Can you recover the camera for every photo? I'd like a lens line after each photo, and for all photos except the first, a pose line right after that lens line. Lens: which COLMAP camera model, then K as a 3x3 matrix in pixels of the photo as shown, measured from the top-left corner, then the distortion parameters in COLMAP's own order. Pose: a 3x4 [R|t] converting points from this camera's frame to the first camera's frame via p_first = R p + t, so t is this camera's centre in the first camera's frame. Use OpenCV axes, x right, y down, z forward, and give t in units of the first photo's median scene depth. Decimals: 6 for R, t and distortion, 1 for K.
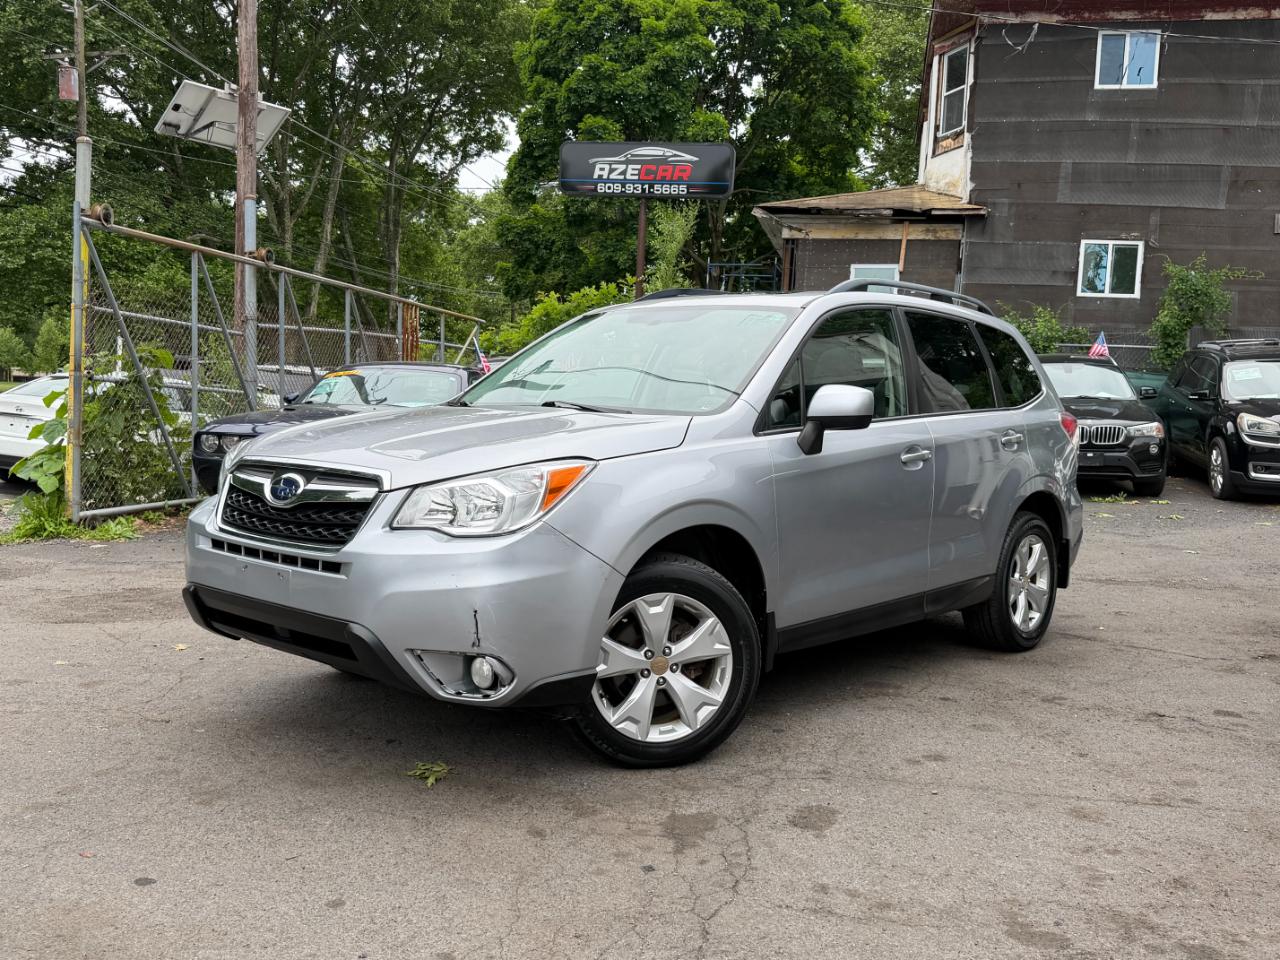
lens RADIAL K [[1137.7, 0, 634.9], [0, 1137.7, 494.0], [0, 0, 1]] dist [0.123975, -0.226626]
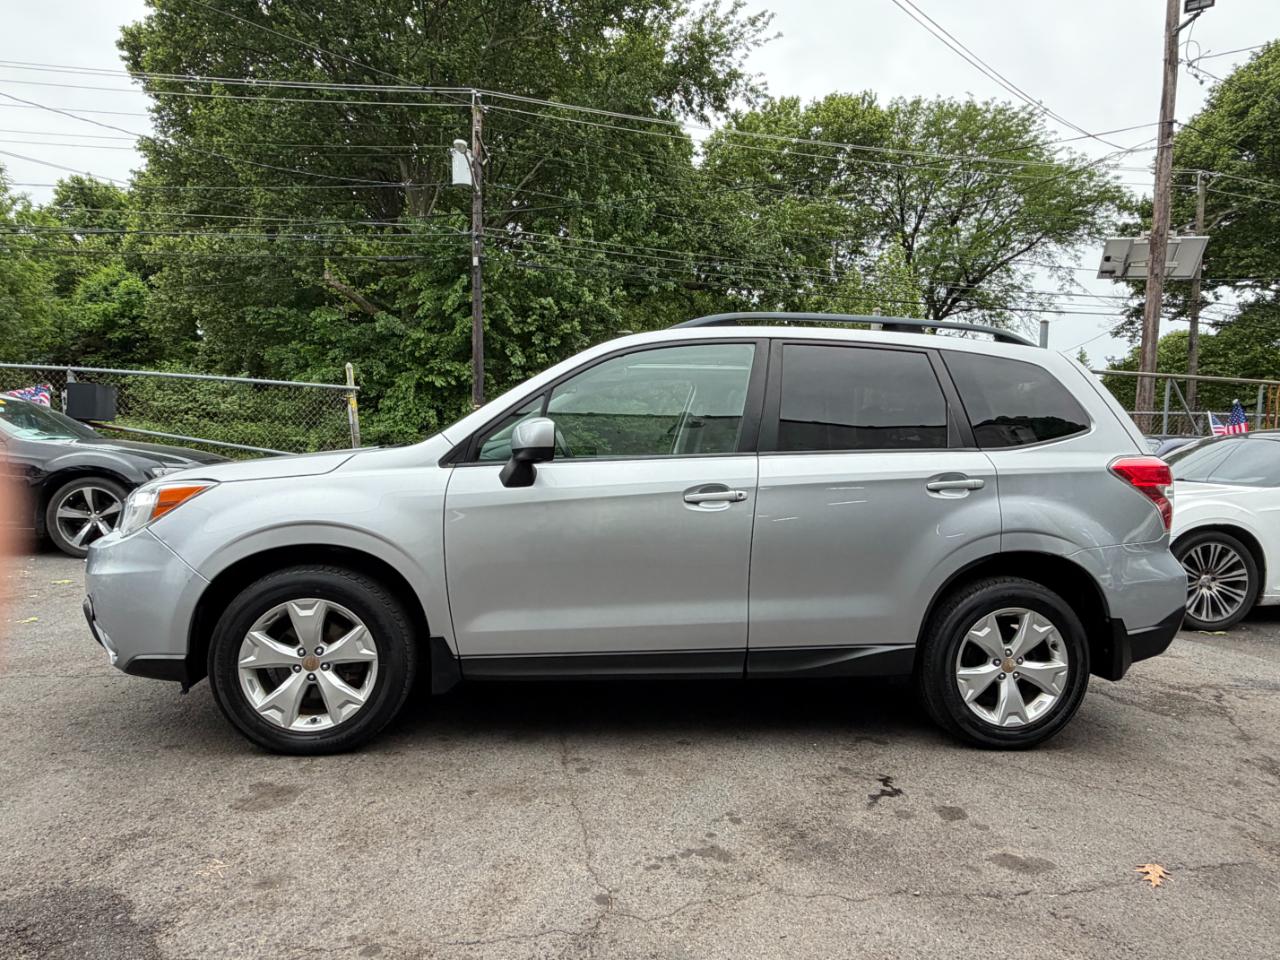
lens RADIAL K [[775.0, 0, 616.0], [0, 775.0, 484.7], [0, 0, 1]] dist [0.012804, -0.001325]
pose [[0.753723, 0.023472, -0.656773, 0.243266], [-0.057989, 0.997839, -0.030888, -0.007301], [0.654629, 0.061366, 0.753456, 0.192202]]
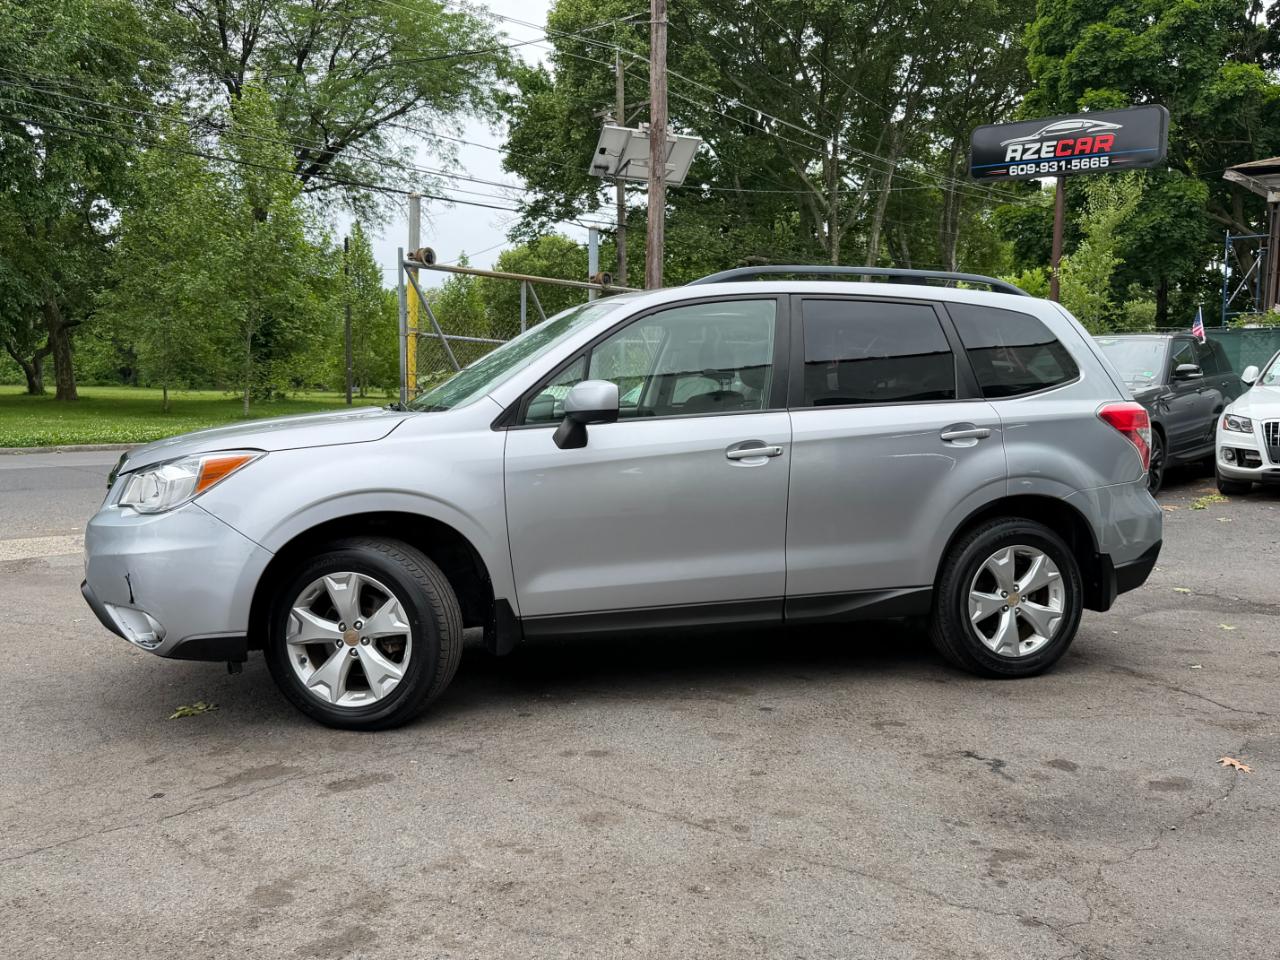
lens RADIAL K [[1137.7, 0, 631.1], [0, 1137.7, 492.3], [0, 0, 1]] dist [0.123975, -0.226626]
pose [[0.868026, 0.018013, -0.496192, 0.257441], [-0.021217, 0.999775, -0.000824, 0.001442], [0.496065, 0.011243, 0.868212, 0.052712]]
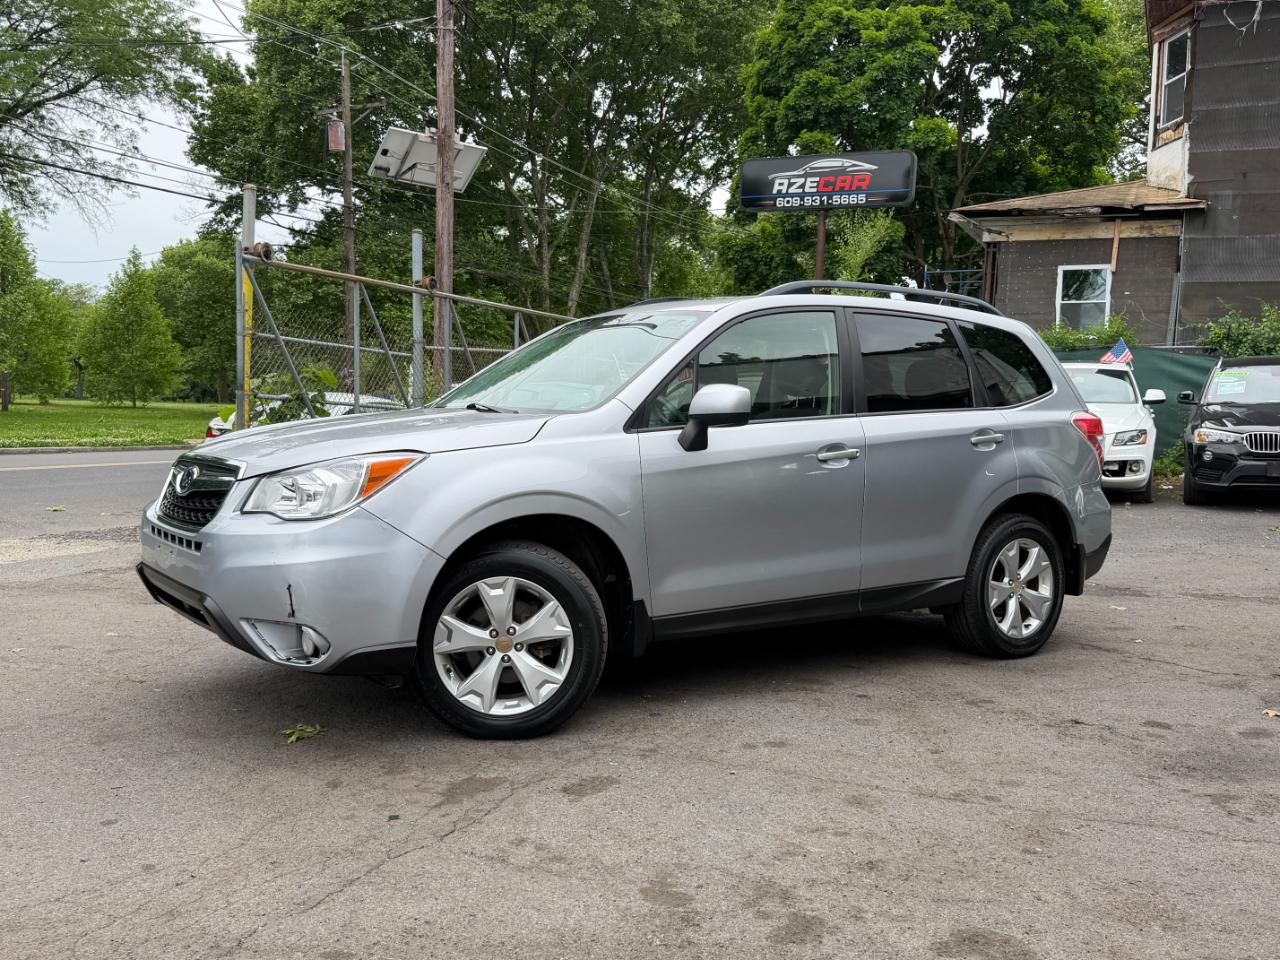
lens RADIAL K [[1137.7, 0, 639.9], [0, 1137.7, 485.6], [0, 0, 1]] dist [0.123975, -0.226626]
pose [[0.972970, 0.002144, -0.230922, 0.126241], [-0.007288, 0.999744, -0.021428, 0.007176], [0.230817, 0.022532, 0.972736, -0.008050]]
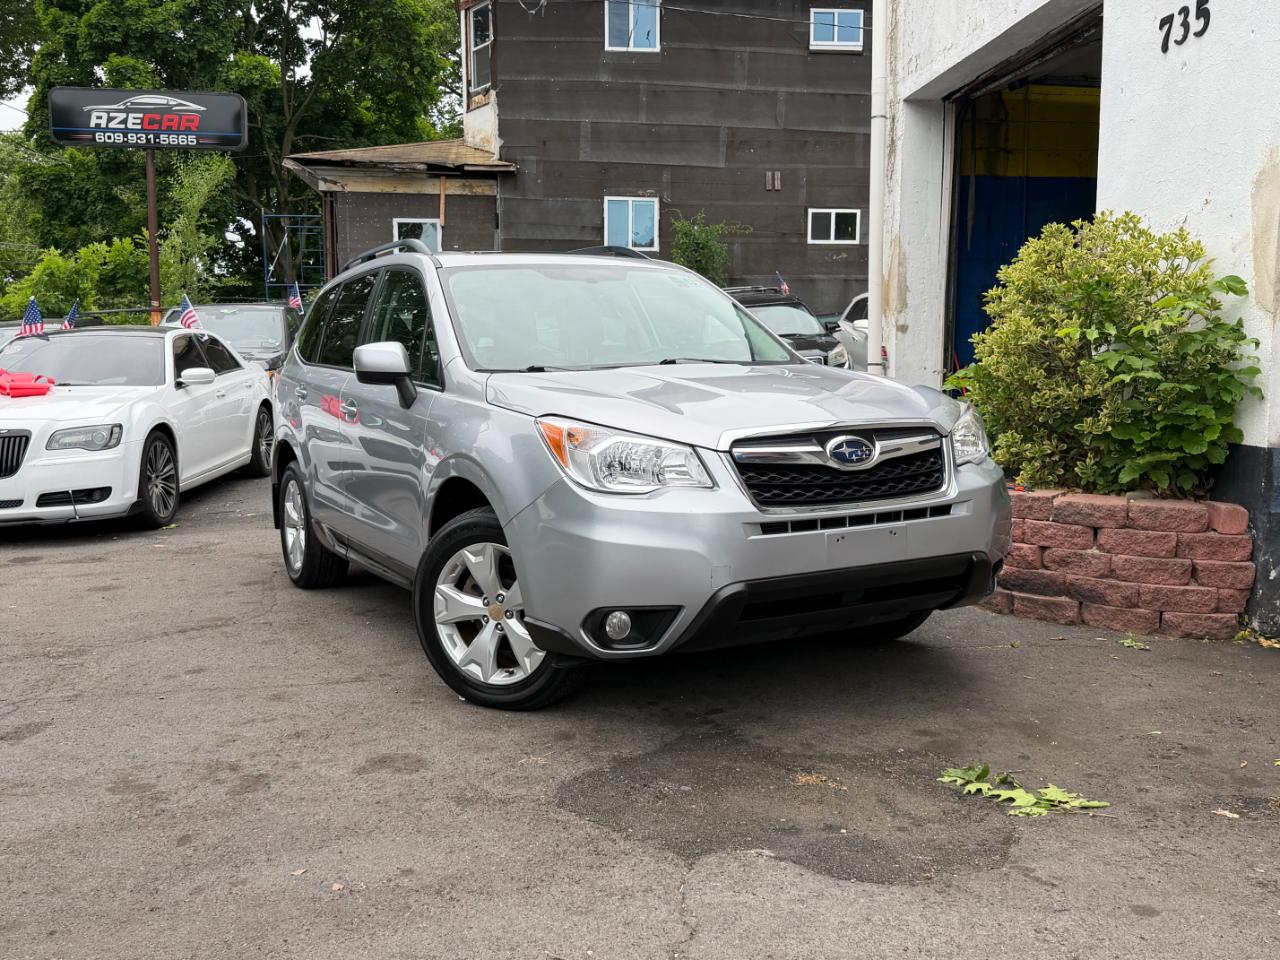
lens RADIAL K [[1185.3, 0, 633.3], [0, 1185.3, 490.8], [0, 0, 1]] dist [0.022467, 0.000000]
pose [[0.952498, -0.075636, 0.295003, 0.113959], [0.065760, 0.996897, 0.043273, 0.008575], [-0.297360, -0.021818, 0.954516, -0.089921]]
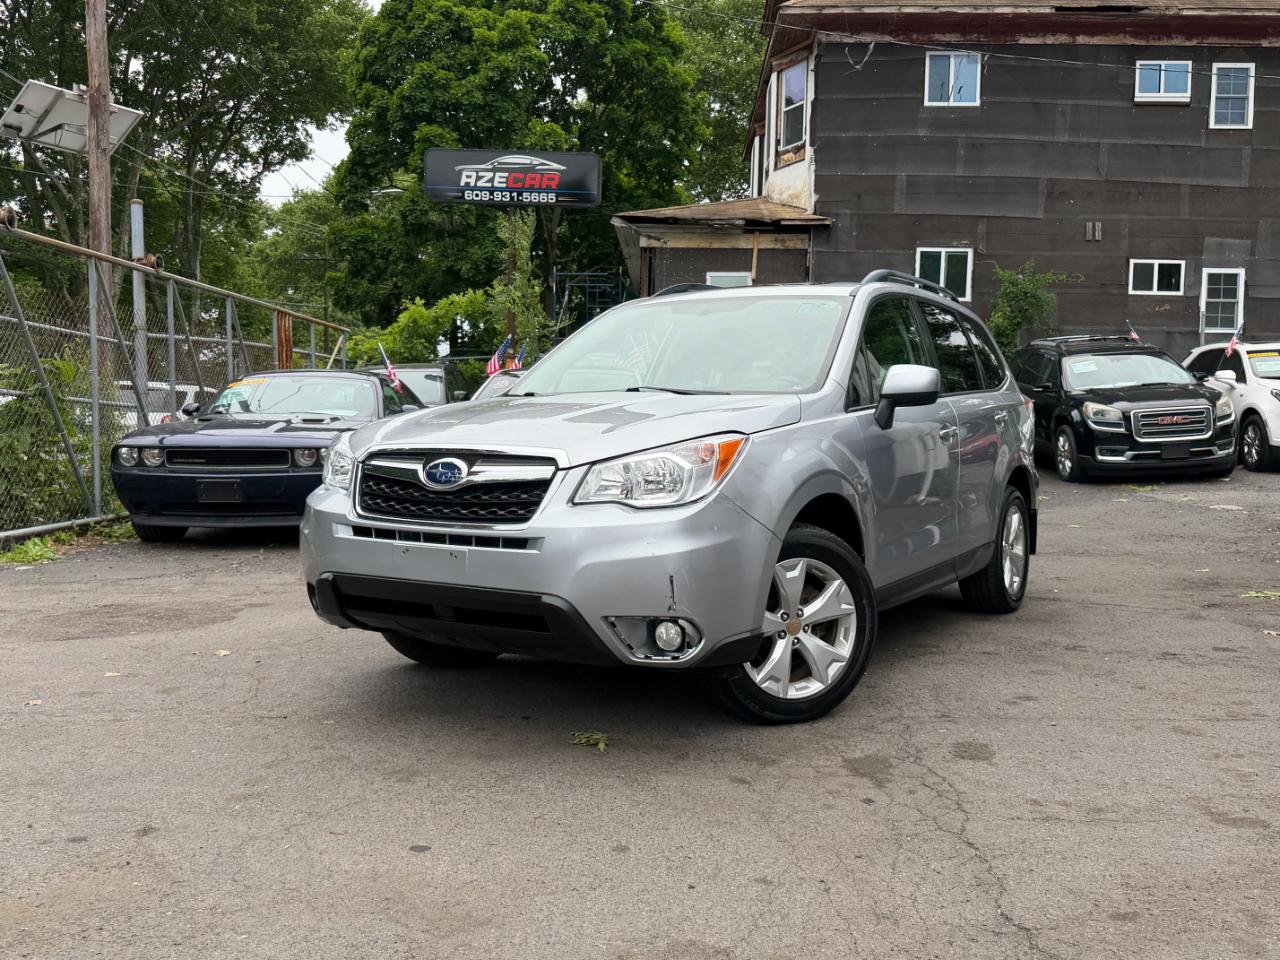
lens RADIAL K [[1137.7, 0, 634.7], [0, 1137.7, 497.2], [0, 0, 1]] dist [0.123975, -0.226626]
pose [[0.985344, -0.039364, 0.165977, -0.094942], [0.040713, 0.999160, -0.004730, 0.008952], [-0.165651, 0.011418, 0.986118, -0.009717]]
